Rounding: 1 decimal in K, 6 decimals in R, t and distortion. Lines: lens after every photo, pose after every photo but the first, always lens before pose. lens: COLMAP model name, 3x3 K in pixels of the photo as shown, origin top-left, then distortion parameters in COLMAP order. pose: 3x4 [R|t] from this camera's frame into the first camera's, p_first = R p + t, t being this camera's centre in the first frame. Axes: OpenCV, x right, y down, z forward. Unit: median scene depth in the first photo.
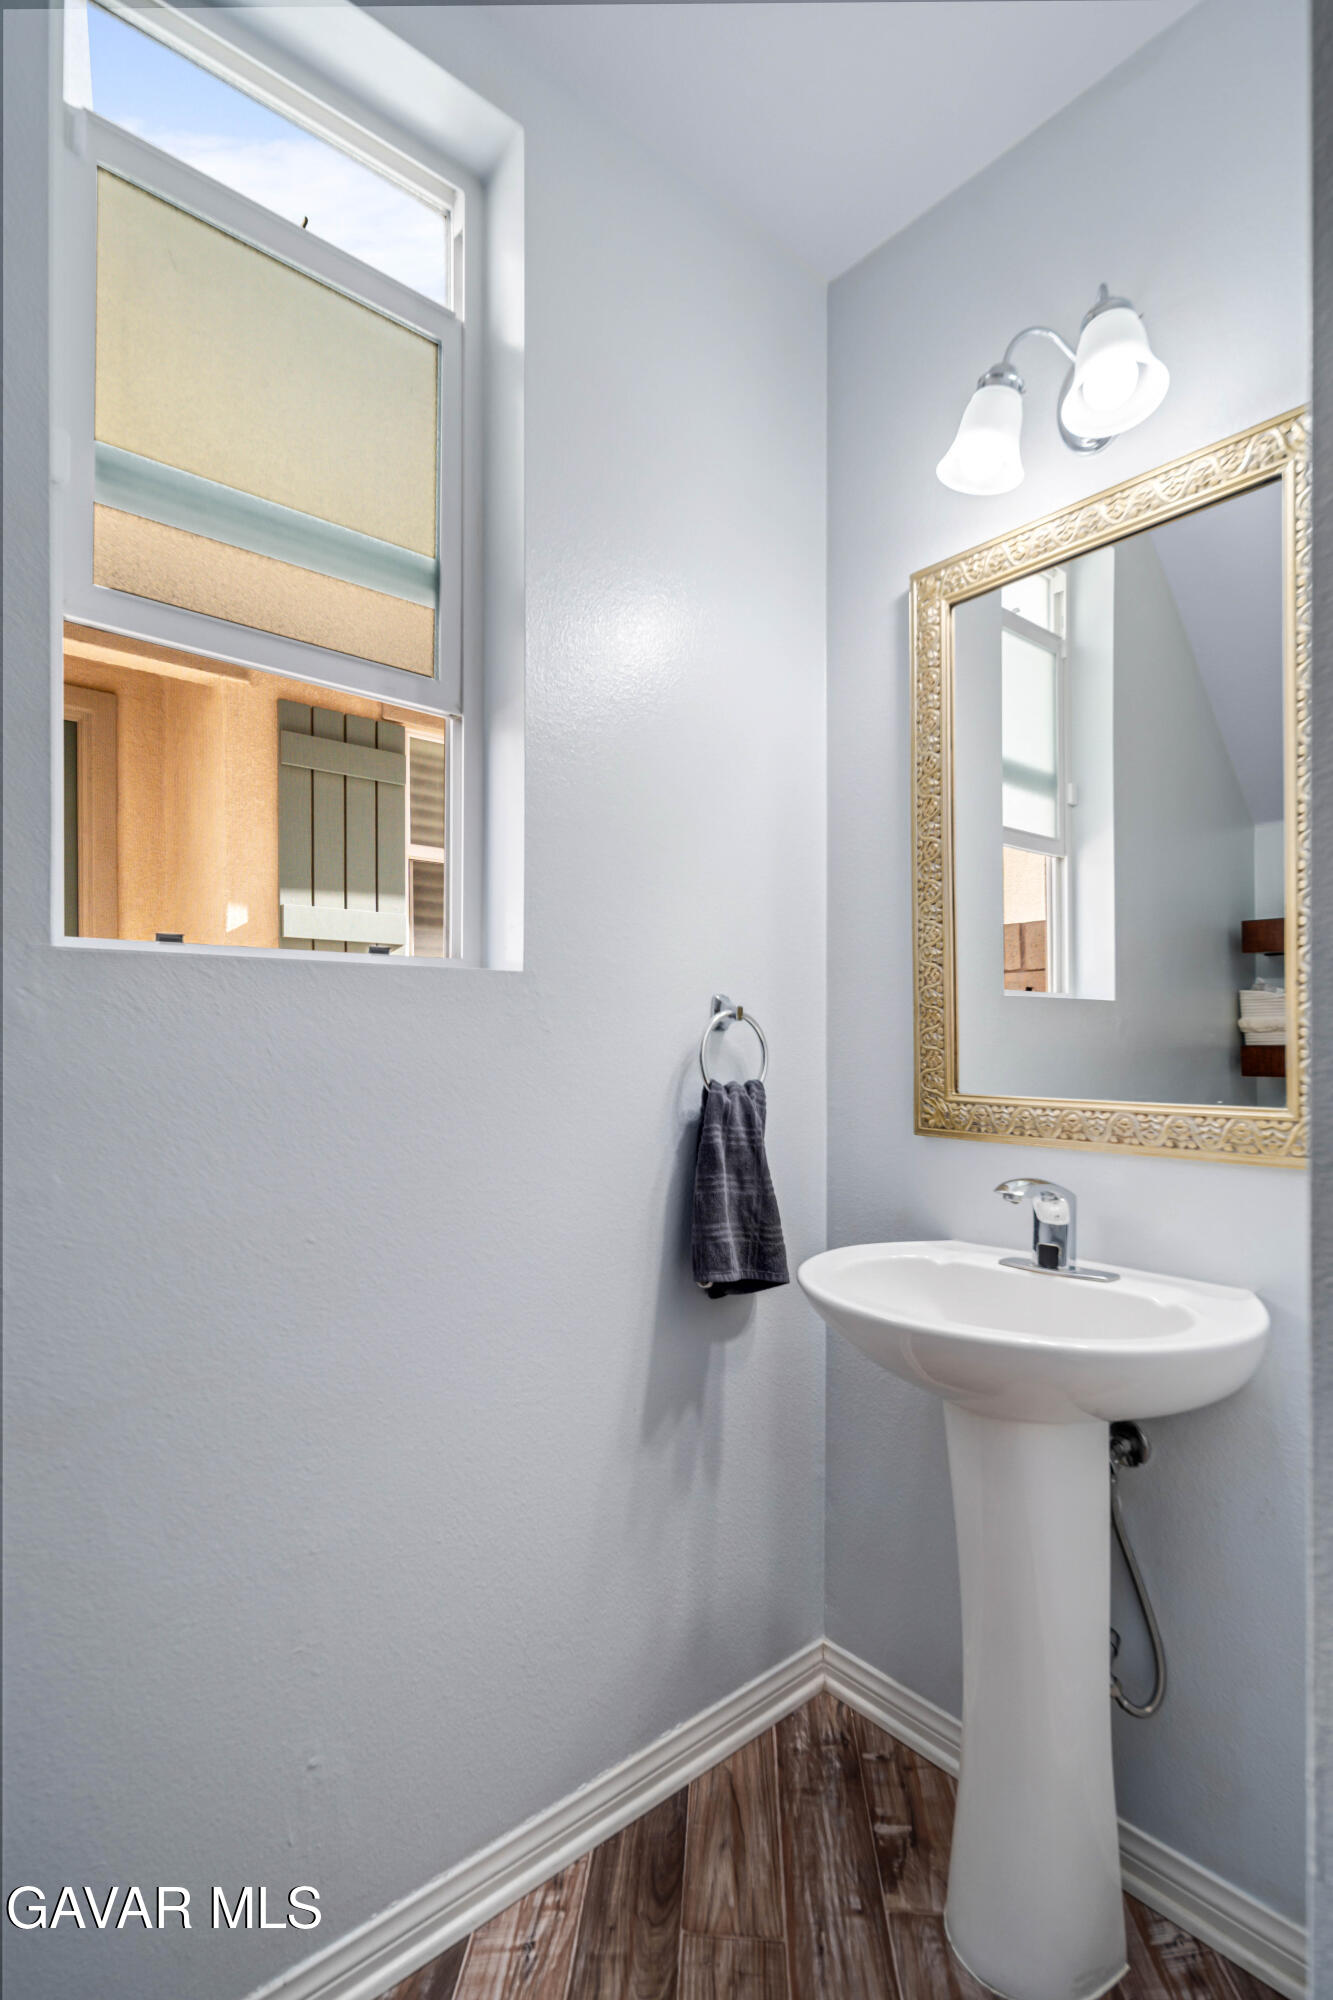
lens RADIAL K [[975.4, 0, 644.7], [0, 975.4, 1029.2], [0, 0, 1]] dist [0.006767, 0.000024]
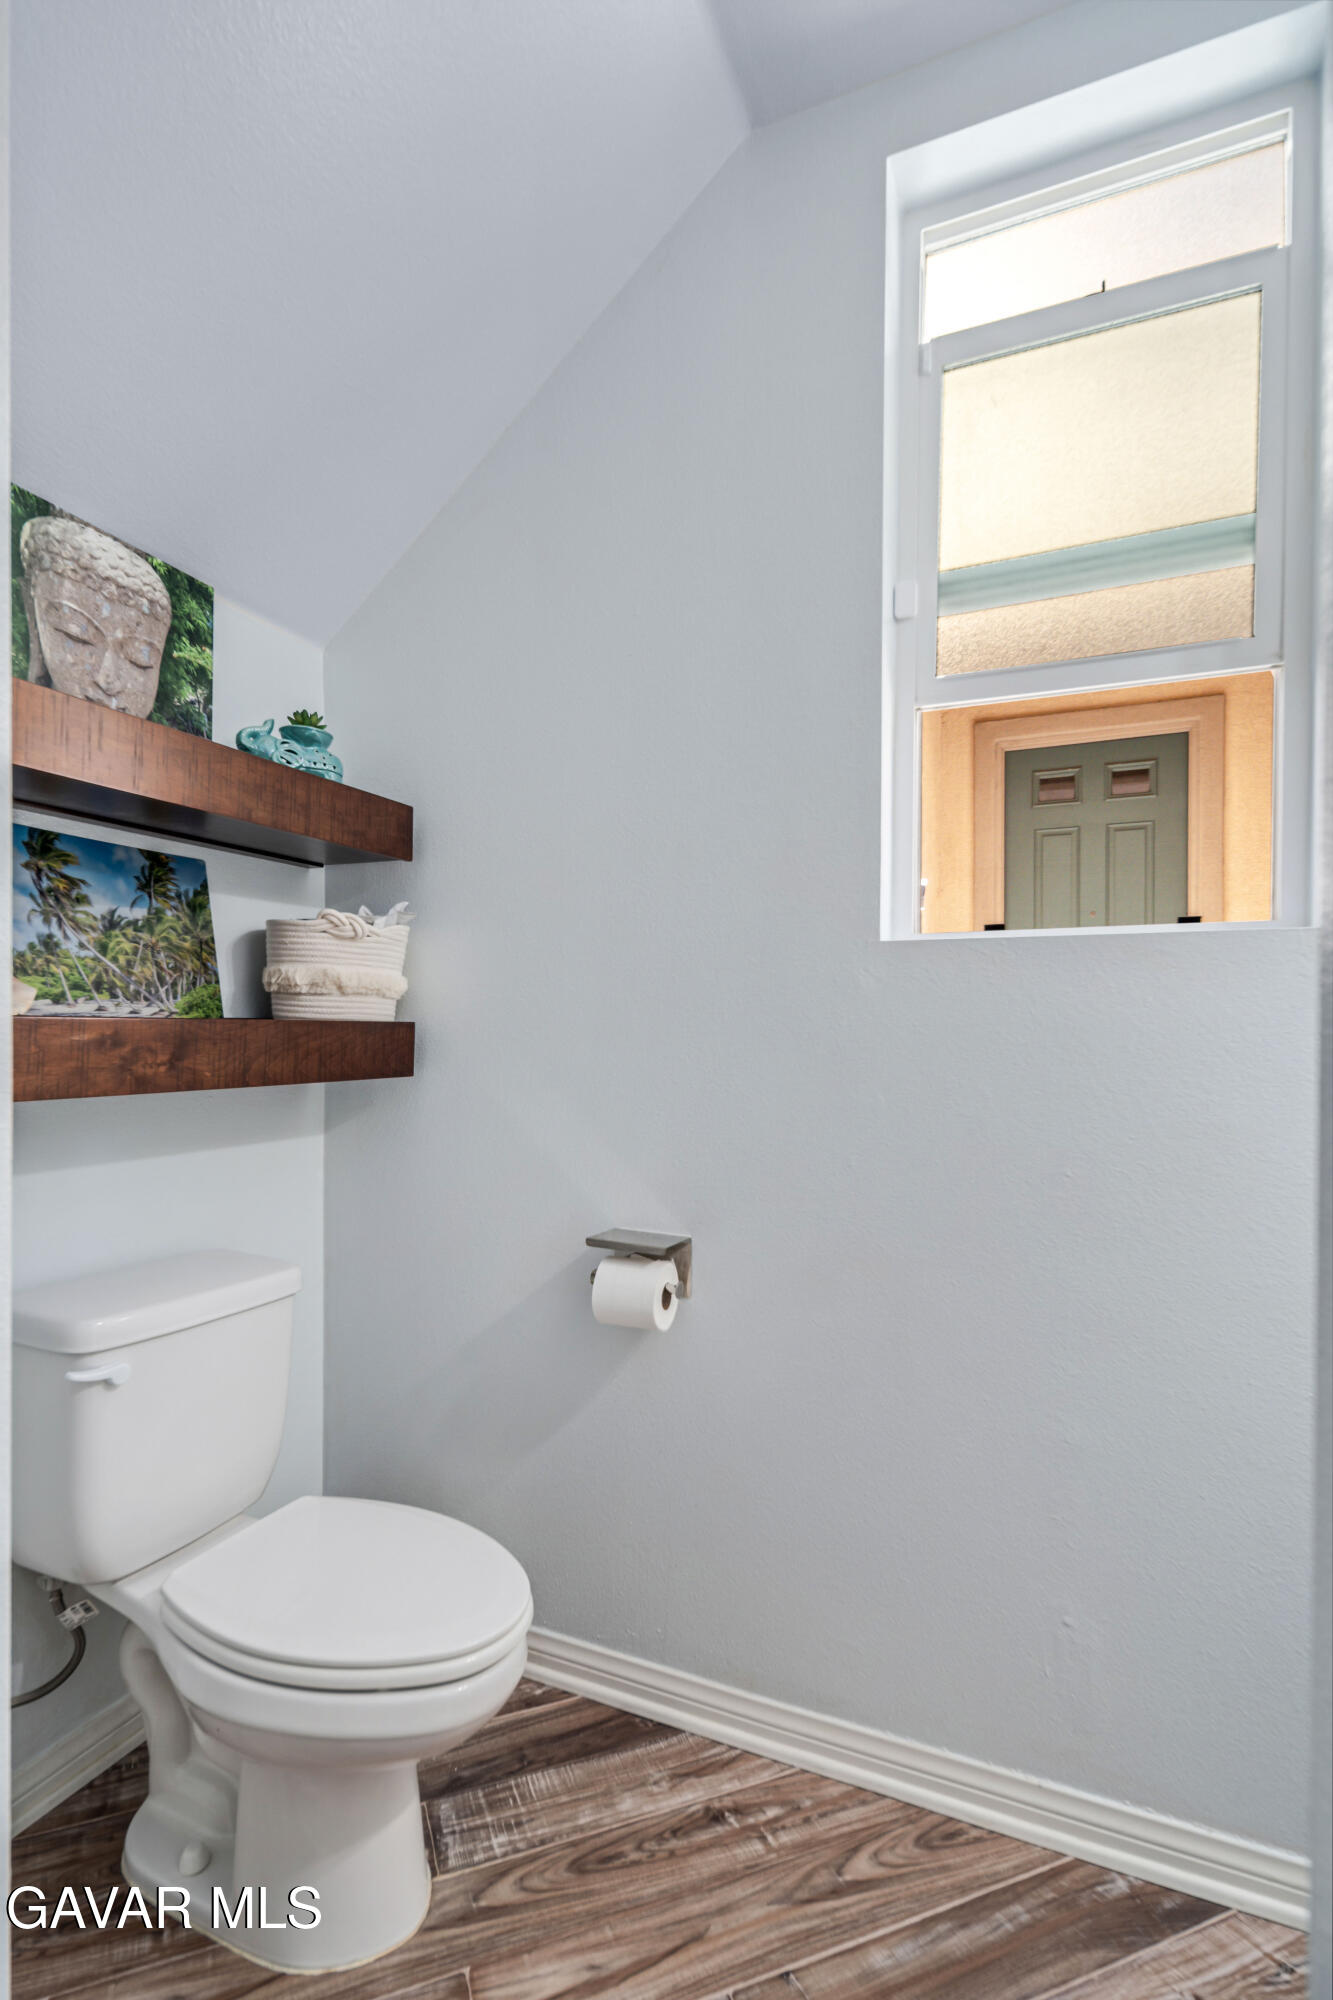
lens RADIAL K [[975.4, 0, 661.8], [0, 975.4, 1015.4], [0, 0, 1]] dist [0.006767, 0.000024]
pose [[0.424075, -0.013871, -0.905521, 0.486293], [0.003322, 0.999900, -0.013761, 0.039162], [0.905621, 0.002827, 0.424079, 0.062219]]
